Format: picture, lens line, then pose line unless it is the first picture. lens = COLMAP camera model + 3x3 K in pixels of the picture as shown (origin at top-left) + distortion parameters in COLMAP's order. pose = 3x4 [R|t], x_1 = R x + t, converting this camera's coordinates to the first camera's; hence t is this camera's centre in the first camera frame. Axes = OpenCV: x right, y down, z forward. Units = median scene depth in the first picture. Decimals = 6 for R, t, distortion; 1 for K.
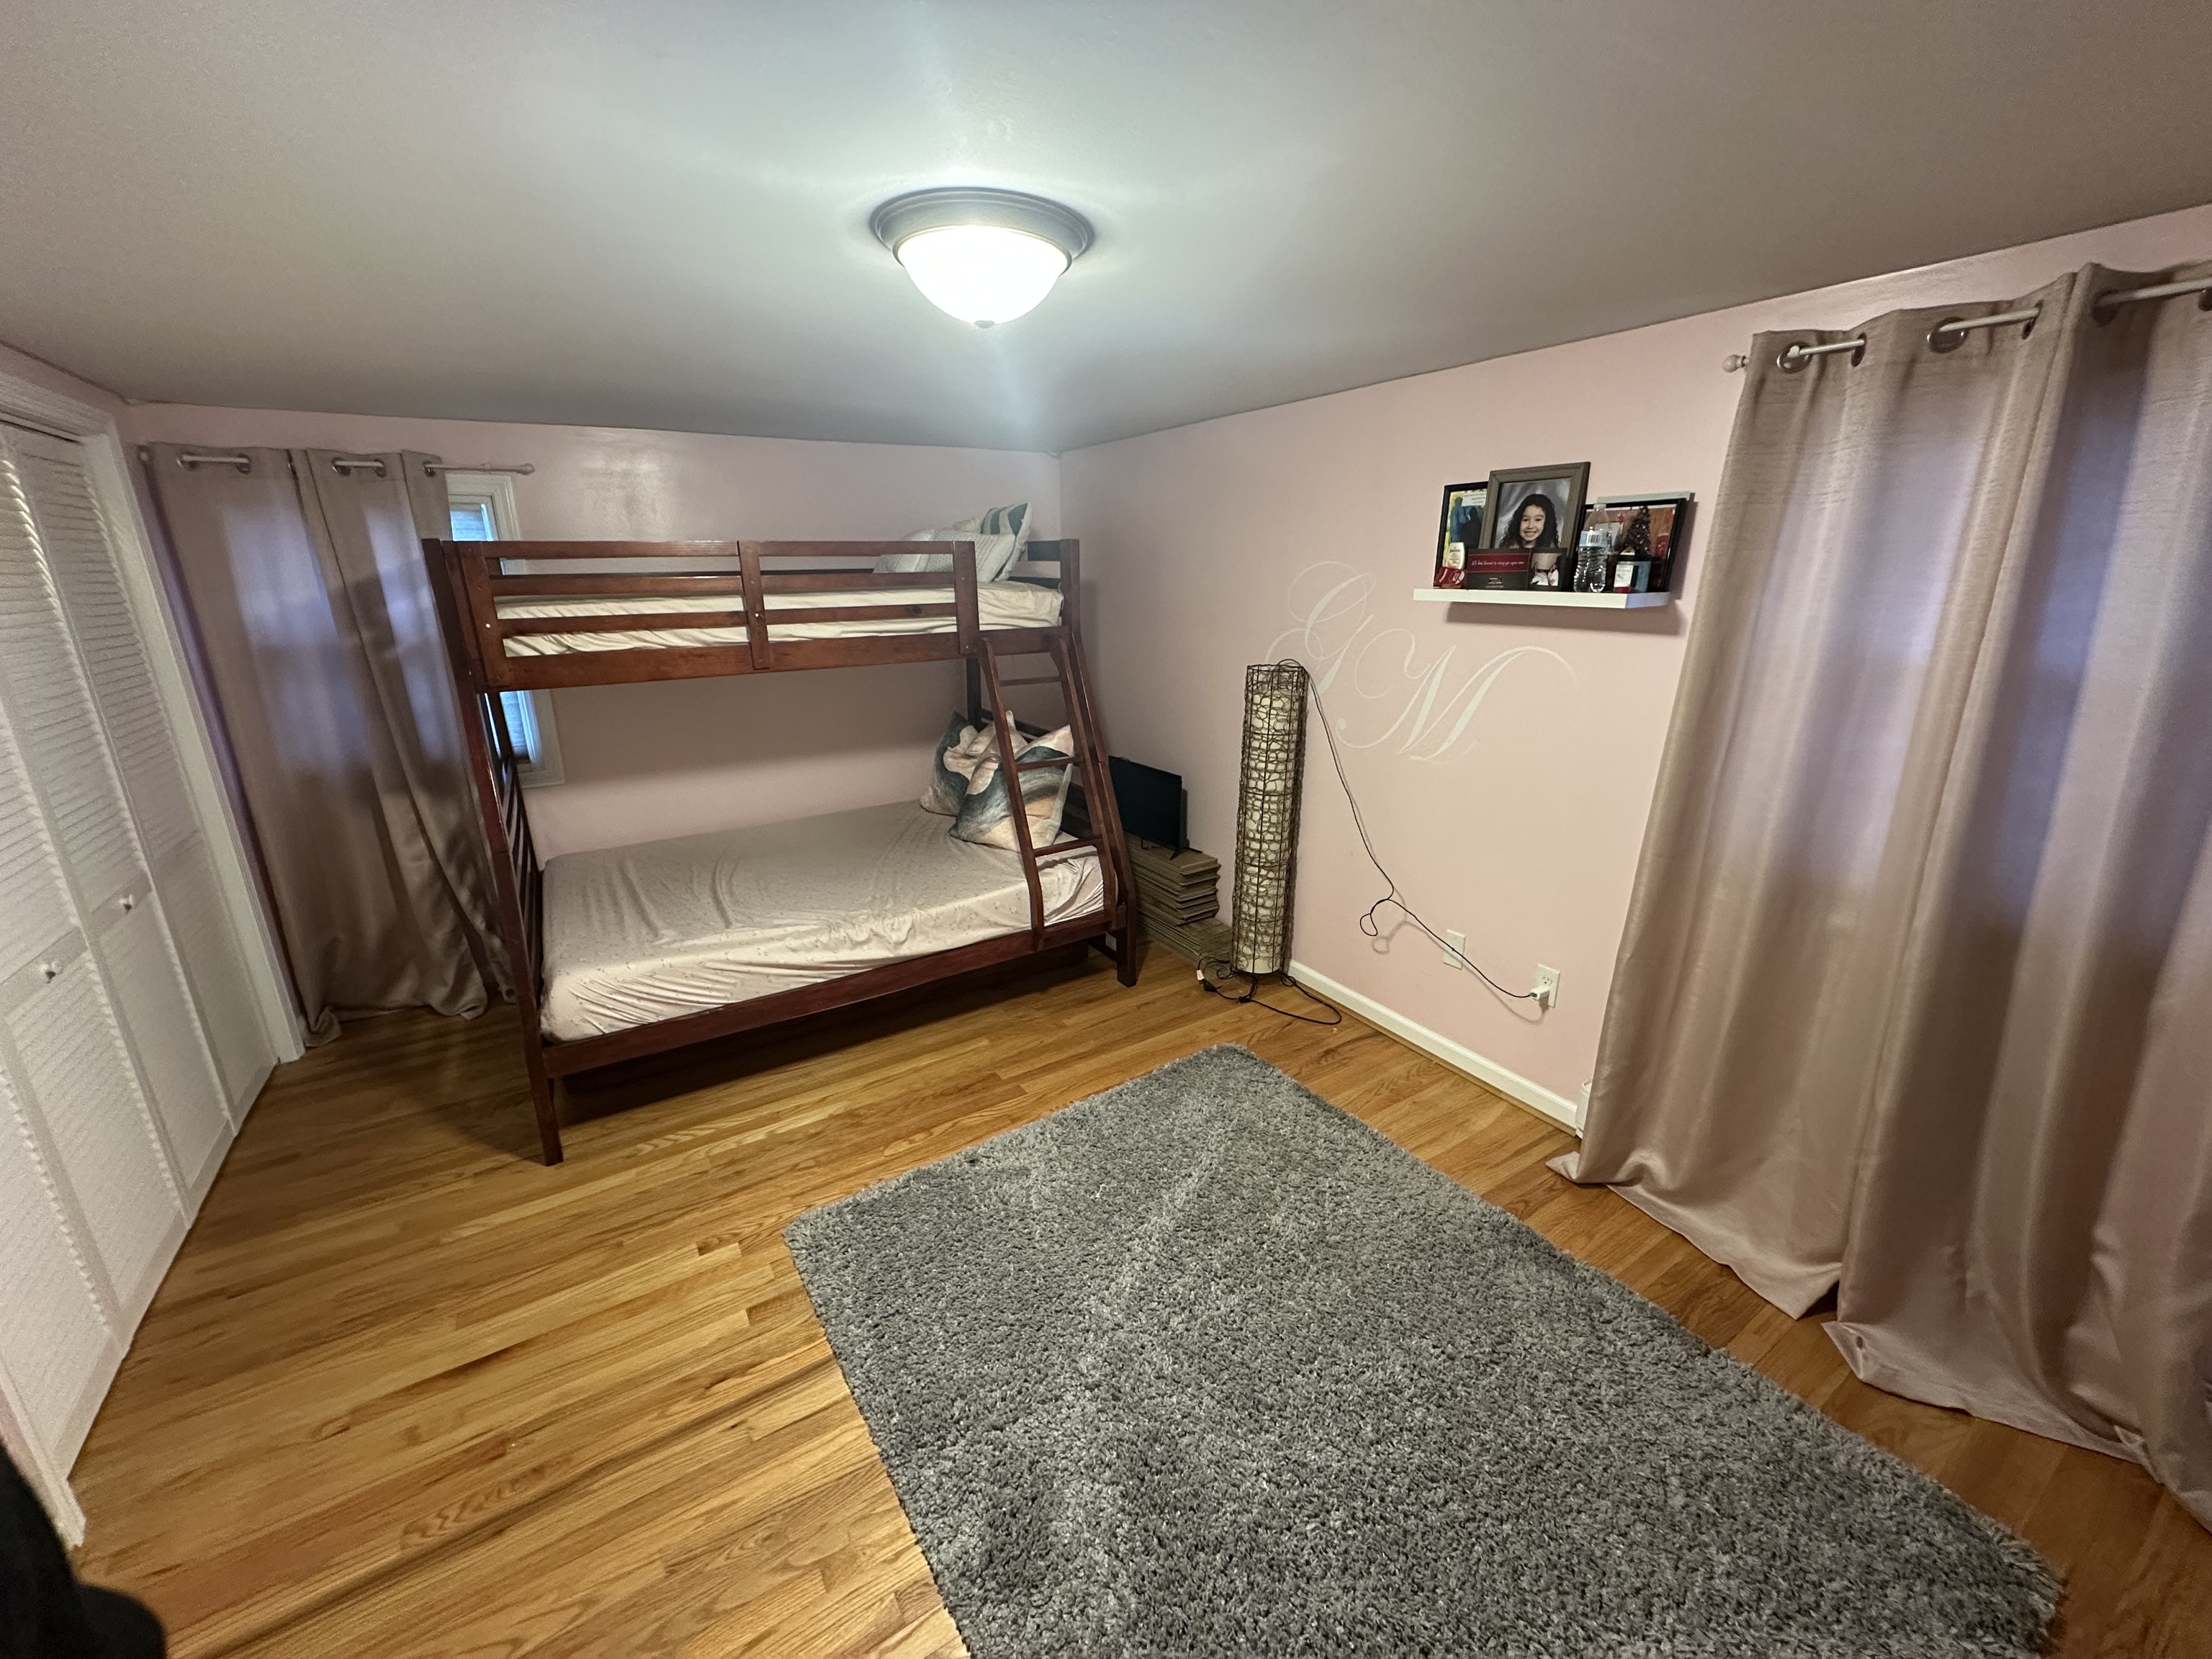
lens RADIAL K [[881.1, 0, 1106.0], [0, 881.1, 829.5], [0, 0, 1]] dist [-0.003324, 0.000484]
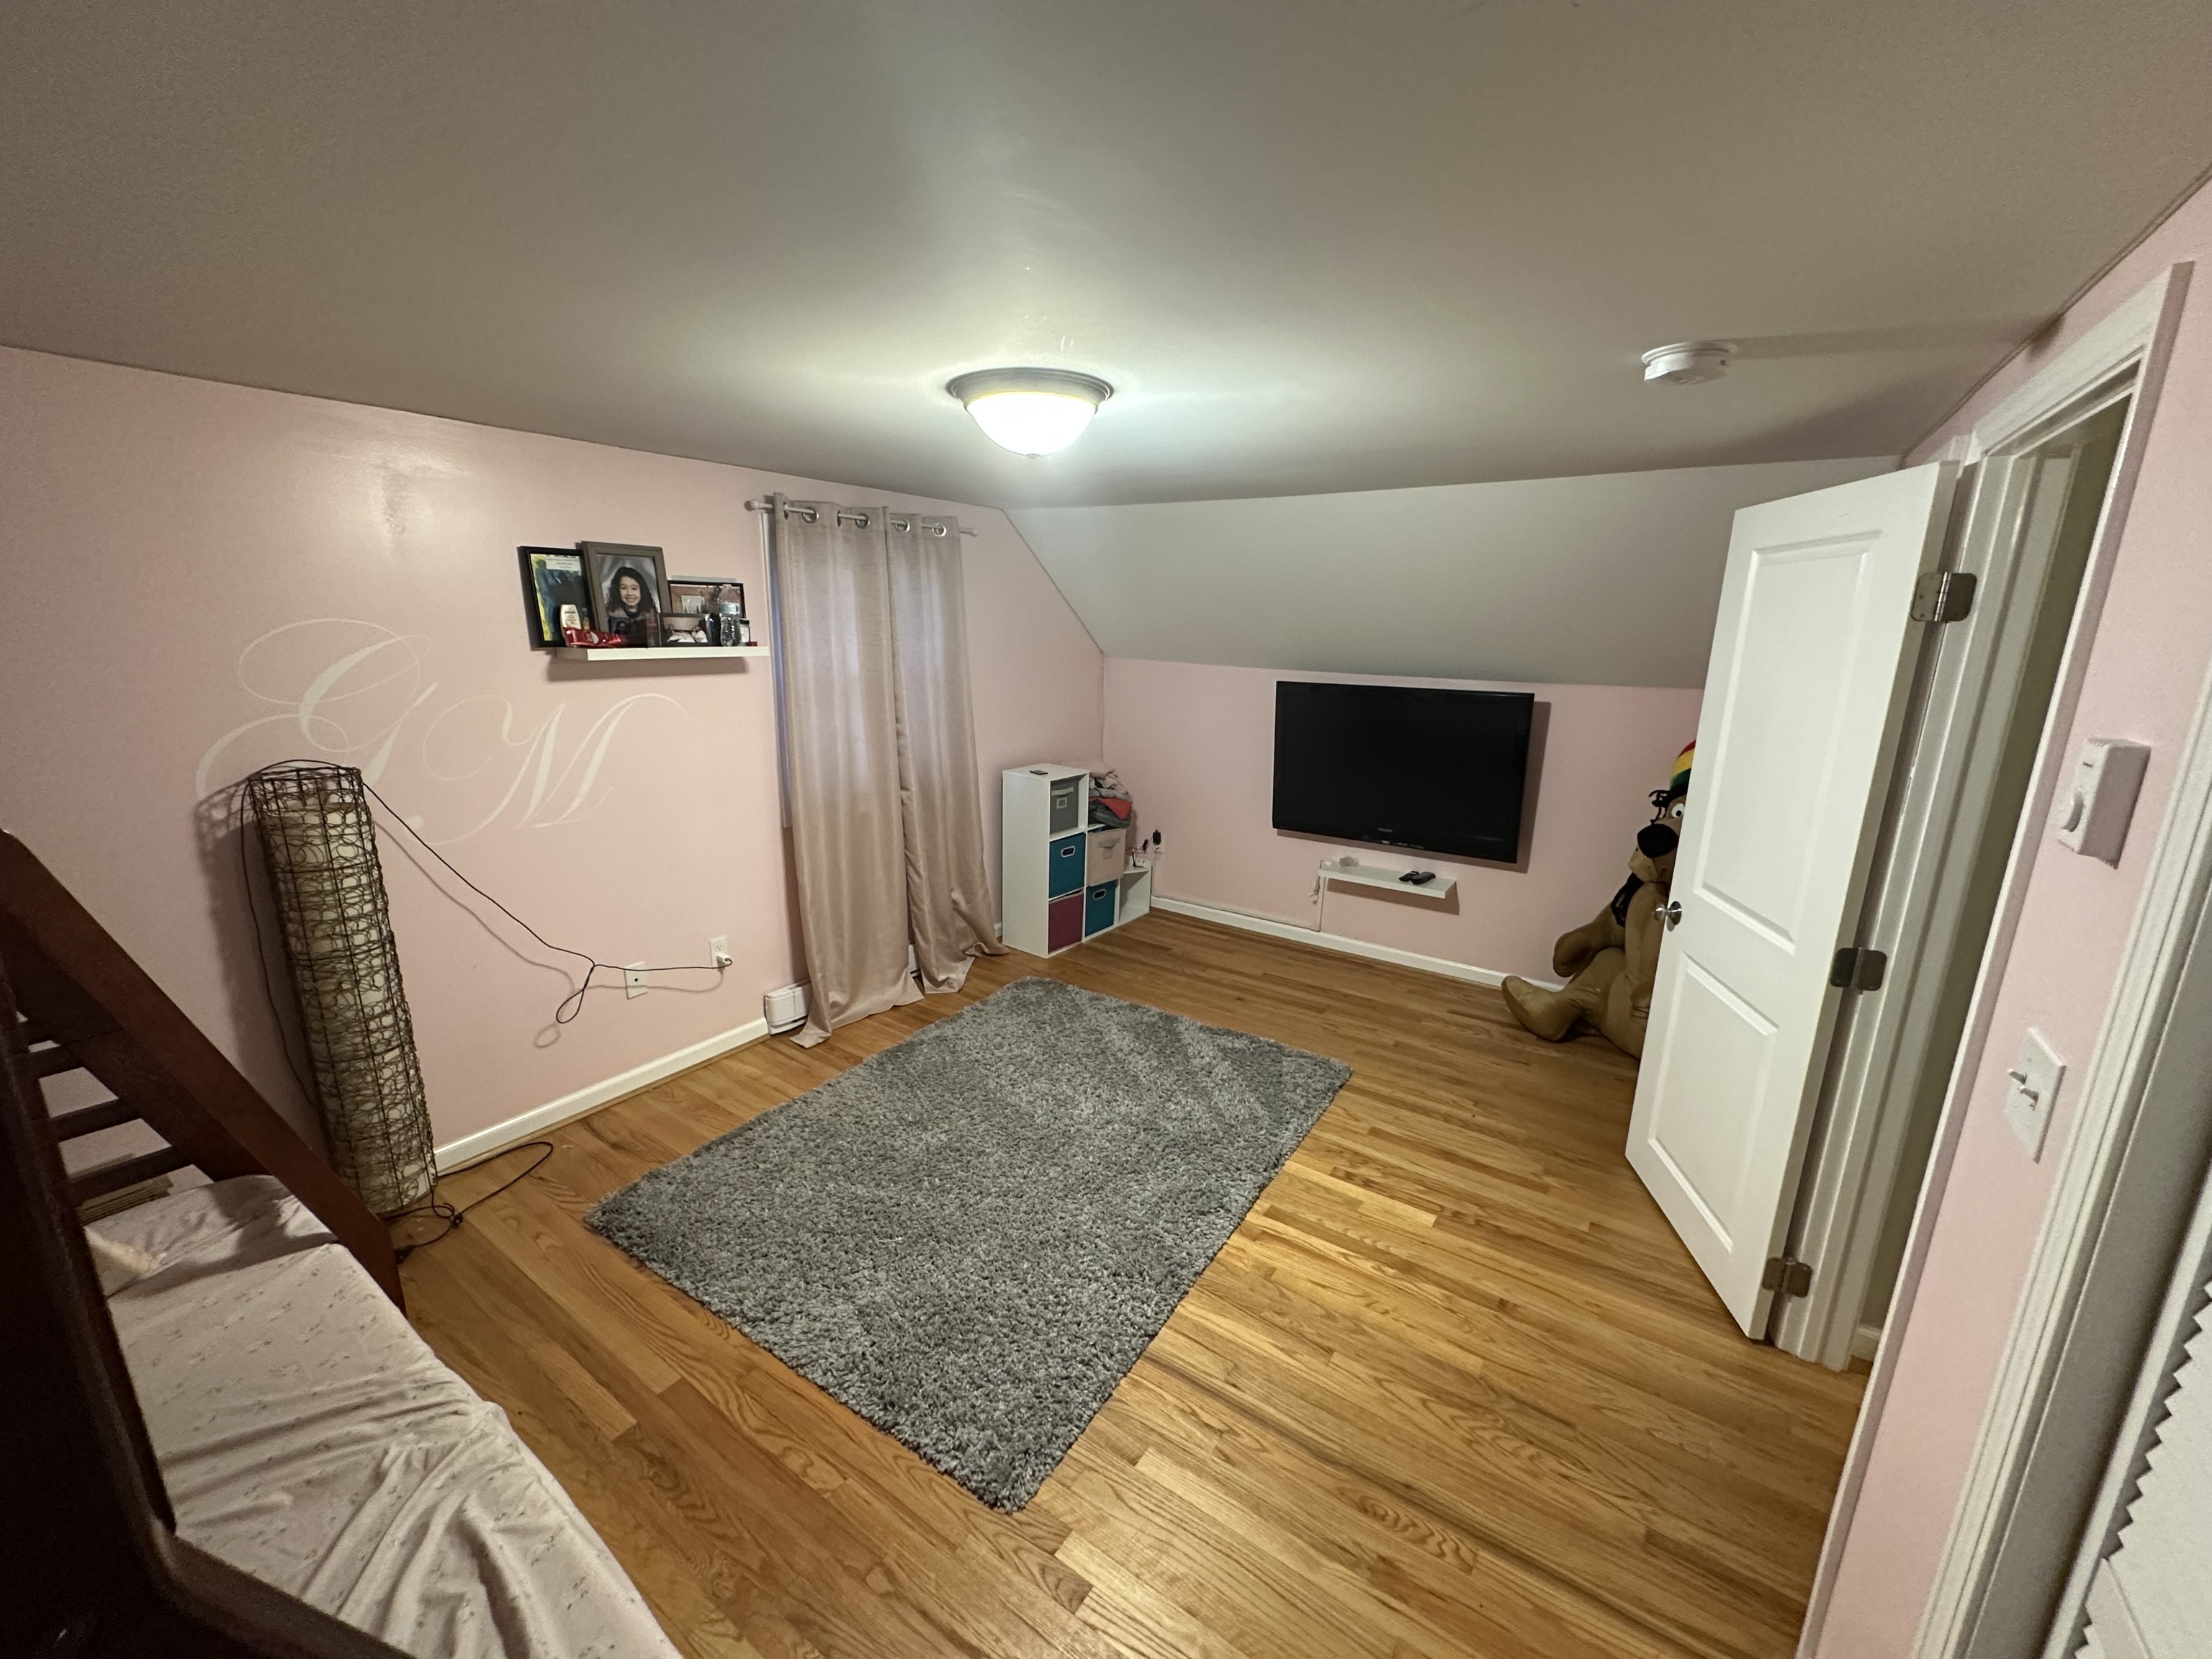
lens RADIAL K [[881.1, 0, 1106.0], [0, 881.1, 829.5], [0, 0, 1]] dist [-0.003324, 0.000484]
pose [[-0.394843, -0.214100, 0.893454, -0.924144], [0.250420, 0.910569, 0.328869, -0.295158], [-0.883962, 0.353591, -0.305917, 0.941113]]
